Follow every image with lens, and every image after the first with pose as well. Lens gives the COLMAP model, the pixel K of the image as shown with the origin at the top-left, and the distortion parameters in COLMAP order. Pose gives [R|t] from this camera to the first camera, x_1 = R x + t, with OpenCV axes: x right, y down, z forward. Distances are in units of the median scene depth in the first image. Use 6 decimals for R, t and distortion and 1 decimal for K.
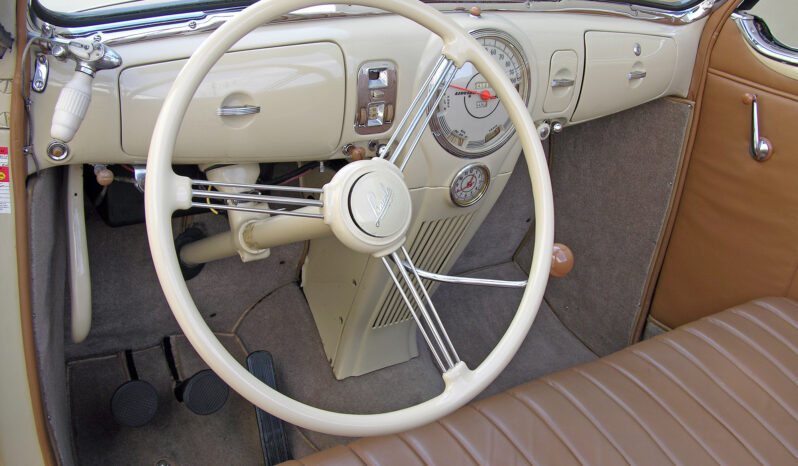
lens RADIAL K [[808.2, 0, 400.9], [0, 808.2, 232.3], [0, 0, 1]] dist [-0.126630, 0.000000]
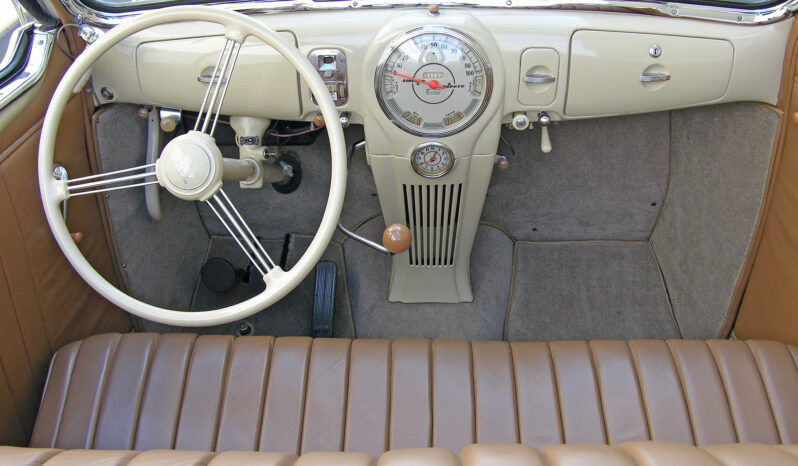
lens RADIAL K [[808.2, 0, 400.3], [0, 808.2, 235.6], [0, 0, 1]] dist [-0.126630, 0.000000]
pose [[0.812086, 0.223596, -0.539000, 0.679469], [-0.162307, 0.973778, 0.159417, -0.127660], [0.560511, -0.041977, 0.827082, 0.026334]]
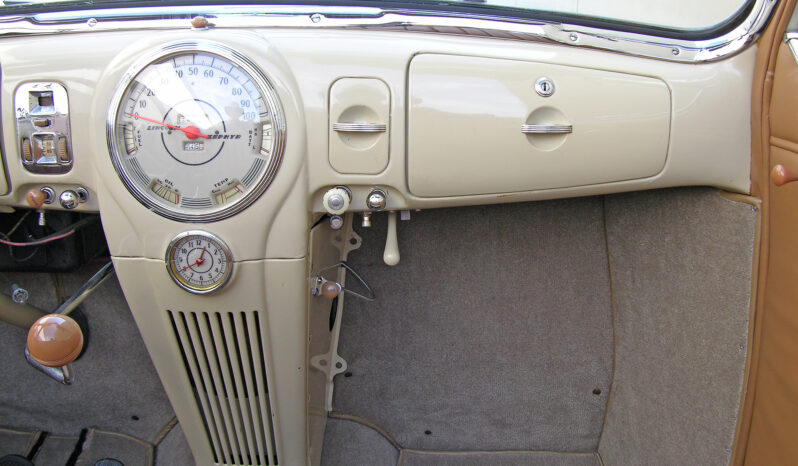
lens RADIAL K [[819.8, 0, 394.5], [0, 819.8, 232.8], [0, 0, 1]] dist [-0.152626, 0.000000]
pose [[0.803903, 0.041548, -0.593307, 0.644142], [-0.183415, 0.966256, -0.180853, 0.014415], [0.565773, 0.254209, 0.784397, 0.519938]]
